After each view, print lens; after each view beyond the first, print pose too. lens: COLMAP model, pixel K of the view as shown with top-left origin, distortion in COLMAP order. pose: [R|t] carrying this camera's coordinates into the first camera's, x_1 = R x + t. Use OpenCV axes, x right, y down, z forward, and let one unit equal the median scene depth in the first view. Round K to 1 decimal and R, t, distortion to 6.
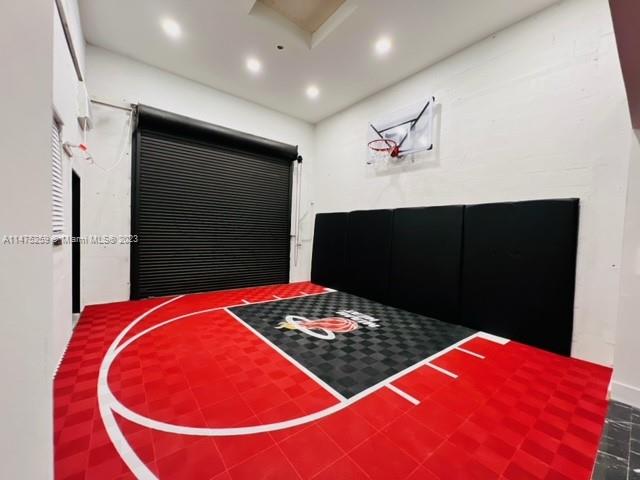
lens RADIAL K [[257.5, 0, 317.8], [0, 257.5, 238.7], [0, 0, 1]] dist [-0.002188, 0.000214]
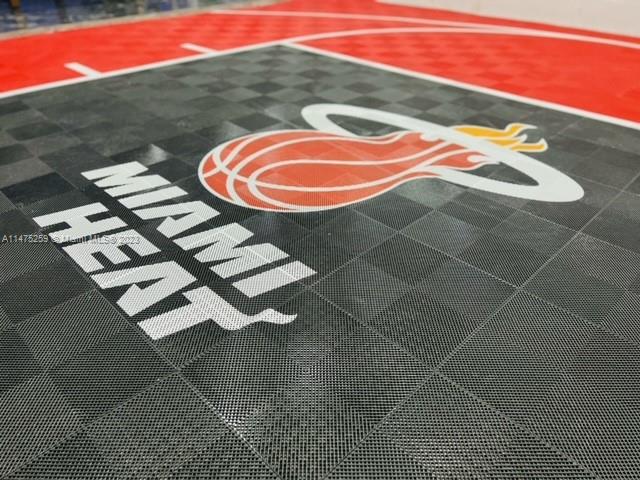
lens RADIAL K [[482.1, 0, 320.0], [0, 482.1, 240.0], [0, 0, 1]] dist [0.084927, -0.095127]
pose [[-0.990964, 0.041957, -0.127395, 0.095135], [-0.037279, 0.826230, 0.562098, 0.138787], [0.128842, 0.561768, -0.817200, 1.184006]]
